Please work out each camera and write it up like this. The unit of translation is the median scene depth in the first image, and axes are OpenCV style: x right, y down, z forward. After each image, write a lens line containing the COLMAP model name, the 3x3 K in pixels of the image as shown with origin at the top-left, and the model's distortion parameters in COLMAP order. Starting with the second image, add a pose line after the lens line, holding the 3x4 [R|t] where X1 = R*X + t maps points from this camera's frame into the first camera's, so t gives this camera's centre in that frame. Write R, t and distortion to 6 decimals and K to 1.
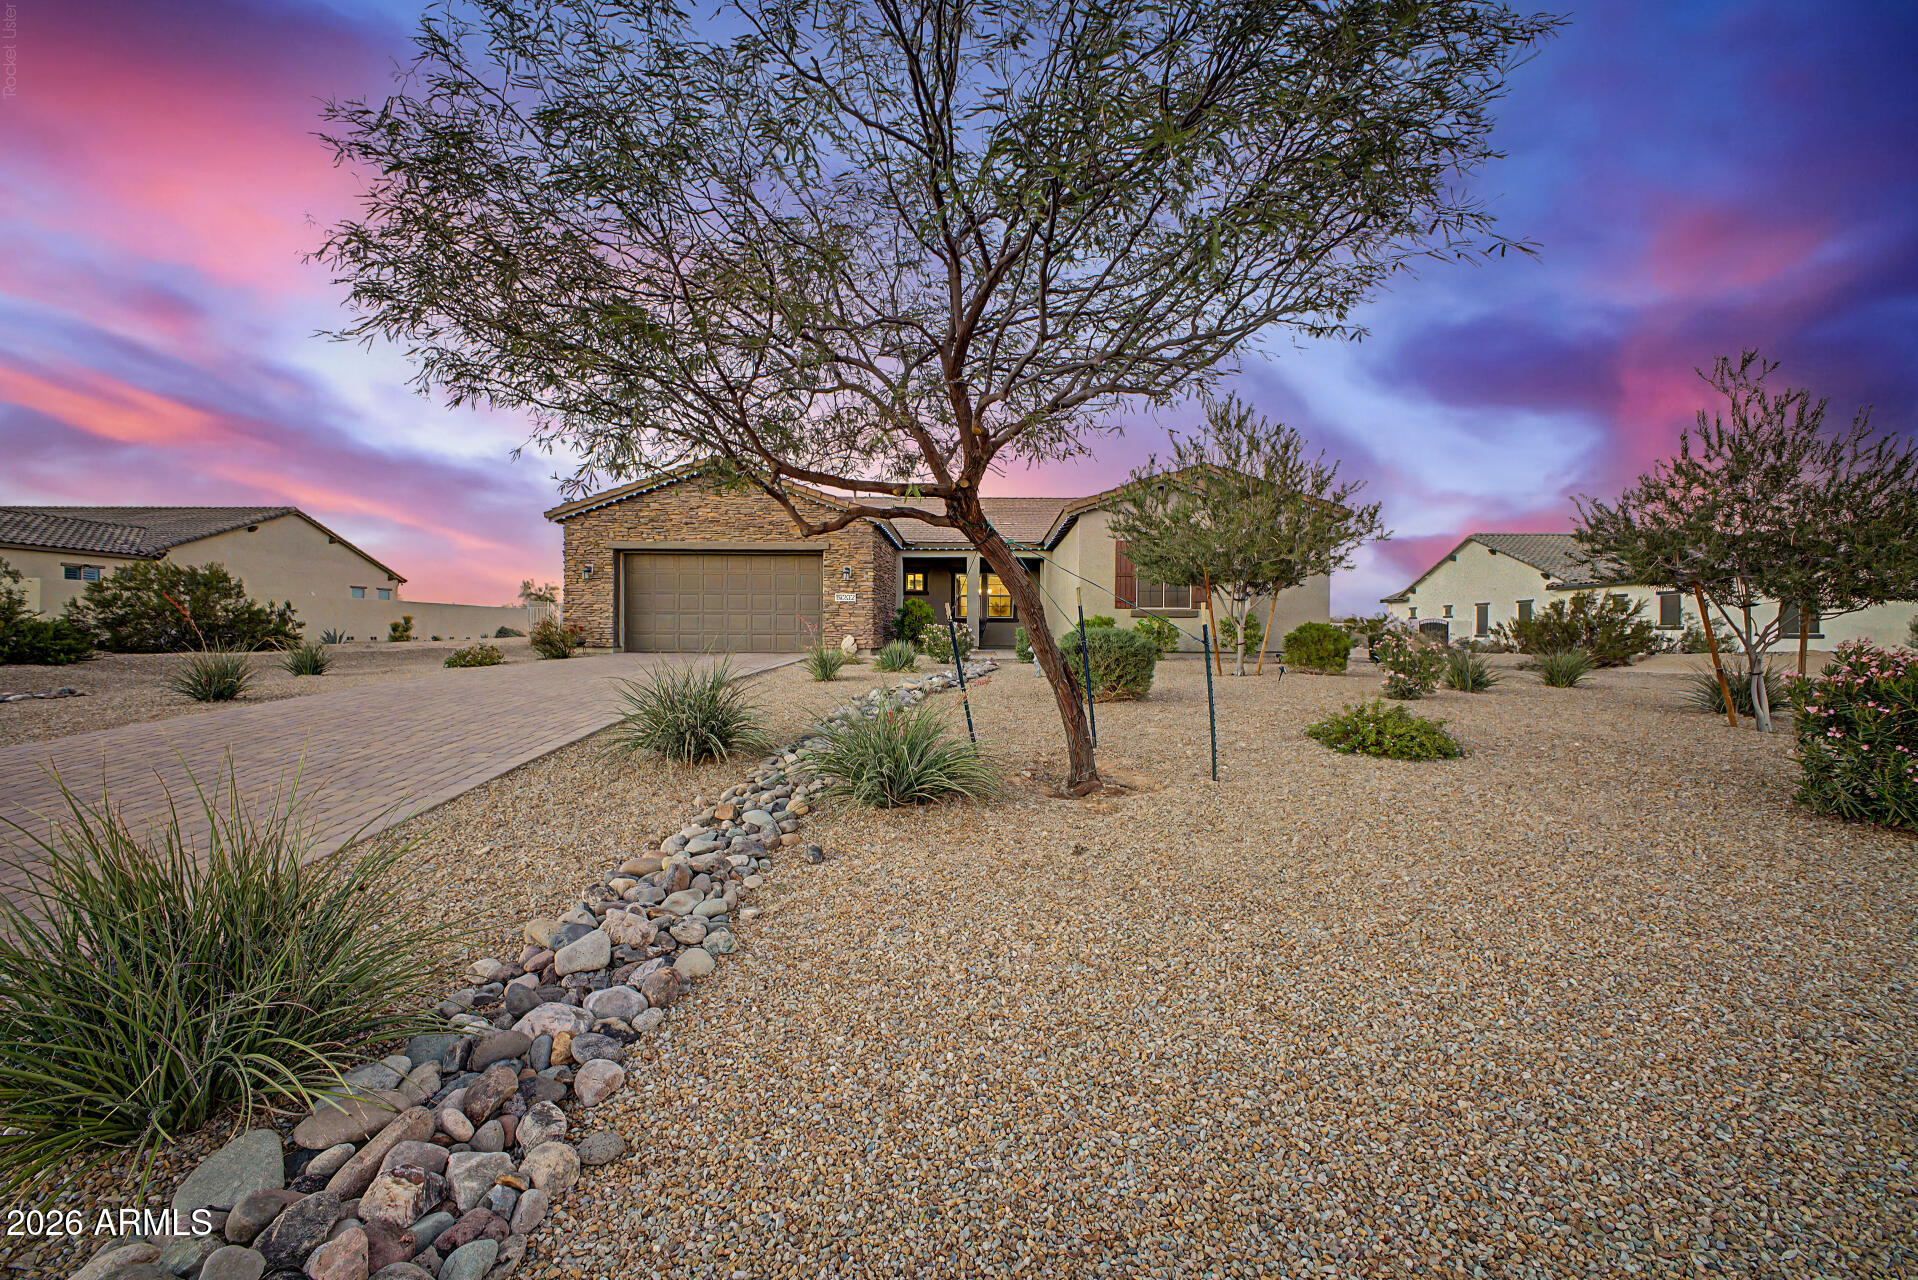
lens RADIAL K [[773.9, 0, 954.7], [0, 773.9, 632.3], [0, 0, 1]] dist [0.013690, 0.000042]
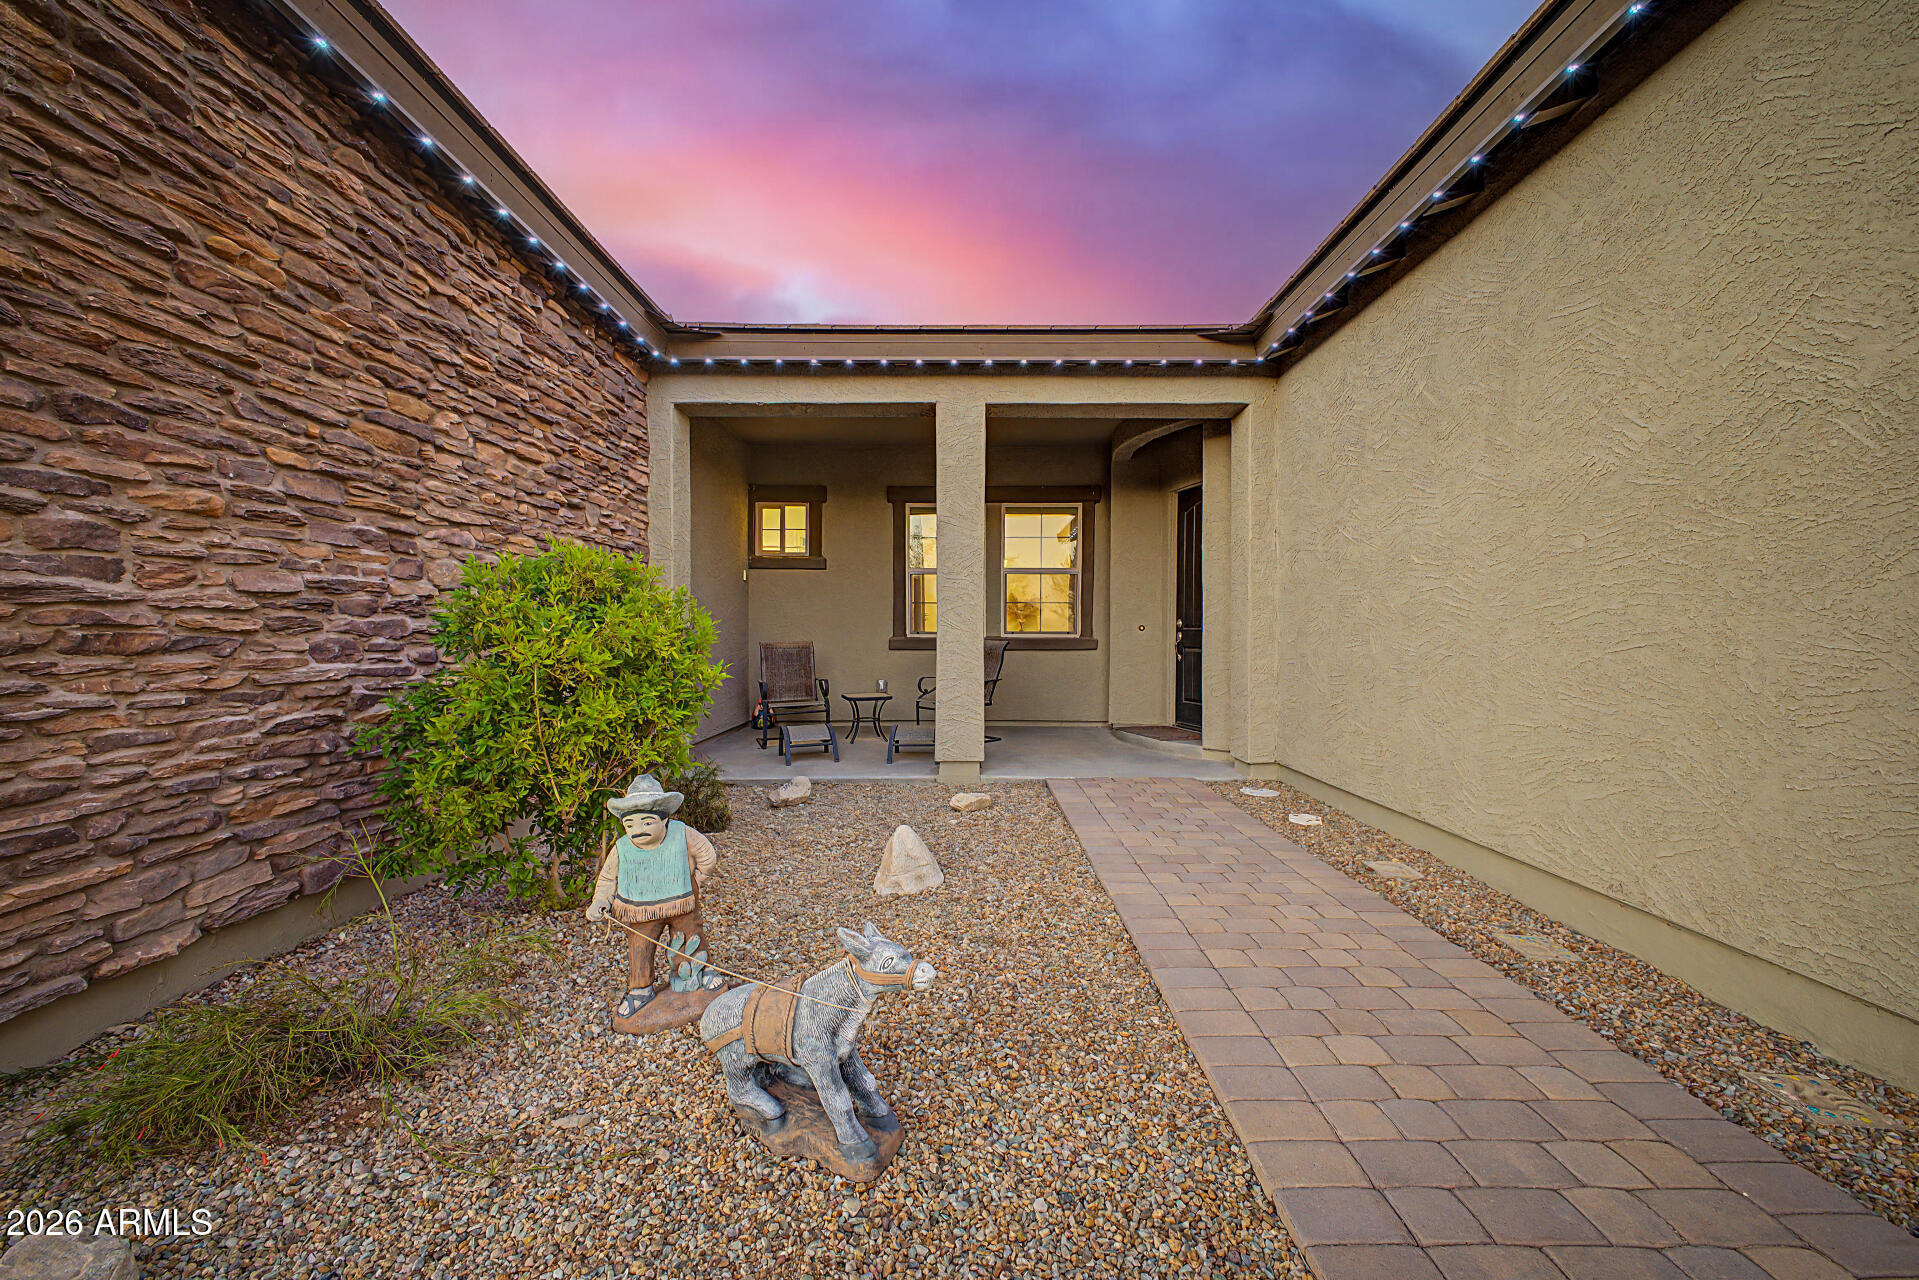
lens RADIAL K [[774.3, 0, 955.2], [0, 774.3, 632.3], [0, 0, 1]] dist [0.013690, 0.000042]
pose [[0.998900, -0.005901, 0.046521, 0.007737], [0.006124, 0.999970, -0.004662, -0.018772], [-0.046492, 0.004942, 0.998906, 0.681359]]
